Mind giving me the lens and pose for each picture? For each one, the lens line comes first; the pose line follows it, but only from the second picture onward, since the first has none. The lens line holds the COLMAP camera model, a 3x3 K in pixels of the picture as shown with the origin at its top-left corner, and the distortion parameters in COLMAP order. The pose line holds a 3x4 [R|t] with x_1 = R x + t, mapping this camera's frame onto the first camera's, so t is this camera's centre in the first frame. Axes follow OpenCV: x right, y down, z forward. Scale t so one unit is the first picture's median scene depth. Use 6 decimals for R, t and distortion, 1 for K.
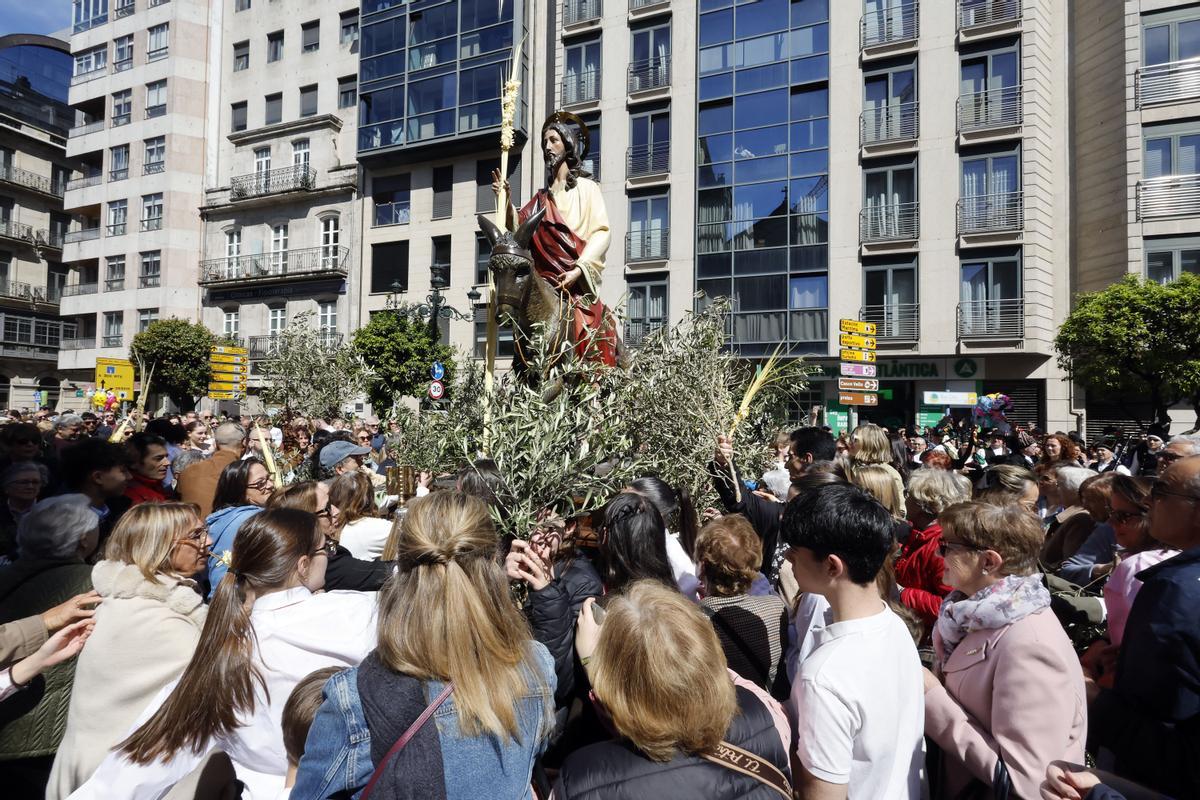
lens RADIAL K [[555.8, 0, 595.3], [0, 555.8, 400.1], [0, 0, 1]] dist [0.001478, 0.000996]
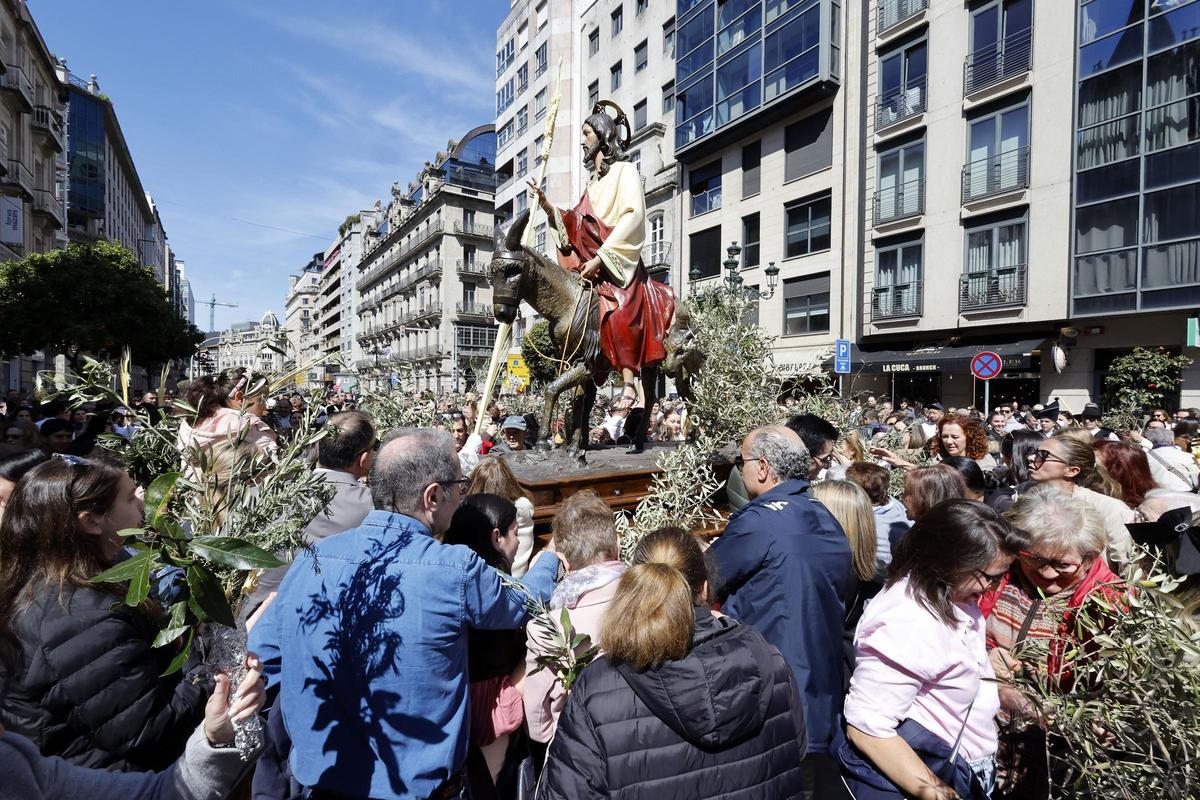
lens RADIAL K [[555.8, 0, 595.3], [0, 555.8, 400.1], [0, 0, 1]] dist [0.001478, 0.000996]
pose [[0.805491, 0.000177, -0.592608, 0.099980], [0.022220, 0.999288, 0.030501, -0.000785], [0.592191, -0.037736, 0.804913, 0.028972]]
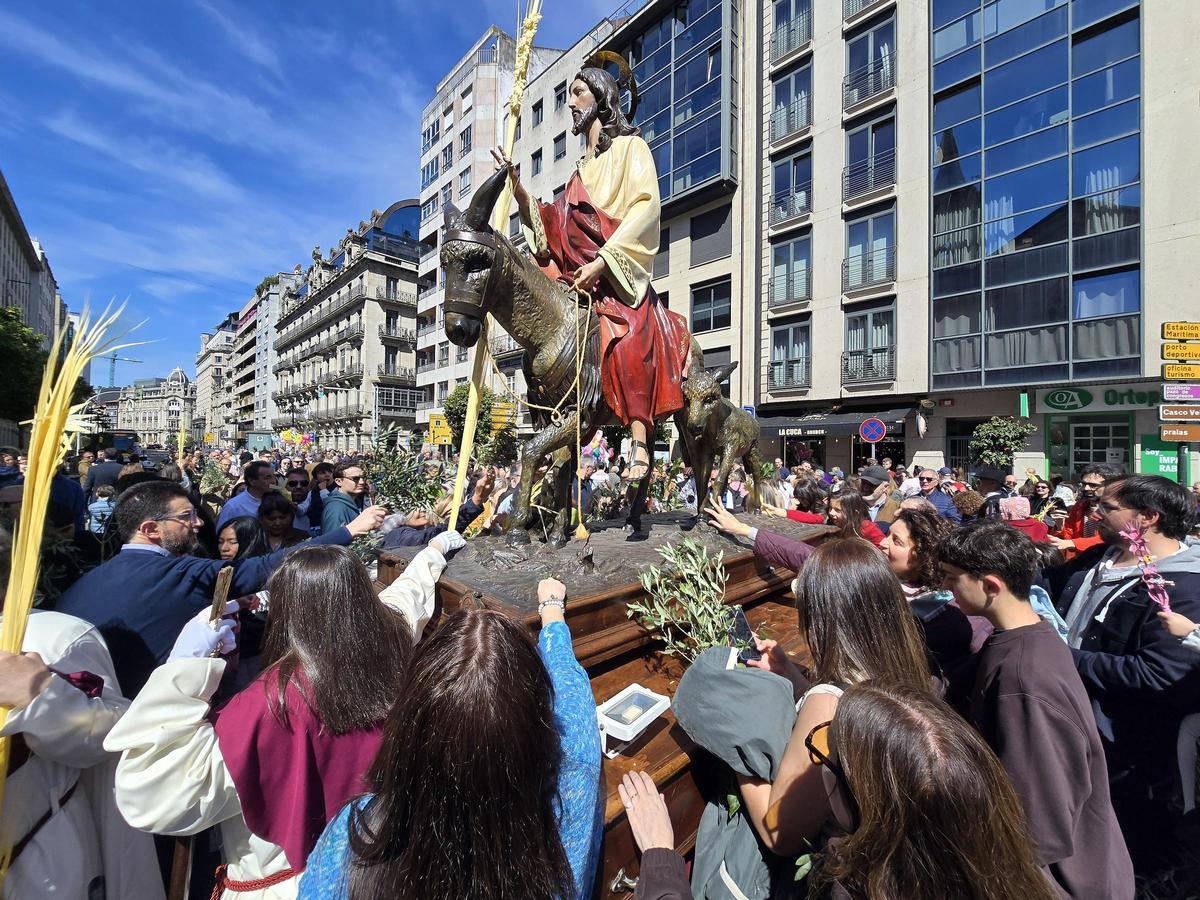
lens RADIAL K [[489.1, 0, 599.4], [0, 489.1, 445.5], [0, 0, 1]] dist [-0.001675, -0.000465]
pose [[0.899806, -0.008962, -0.436197, 0.041336], [0.013372, 0.999886, 0.007041, -0.000733], [0.436085, -0.012168, 0.899823, 0.077016]]
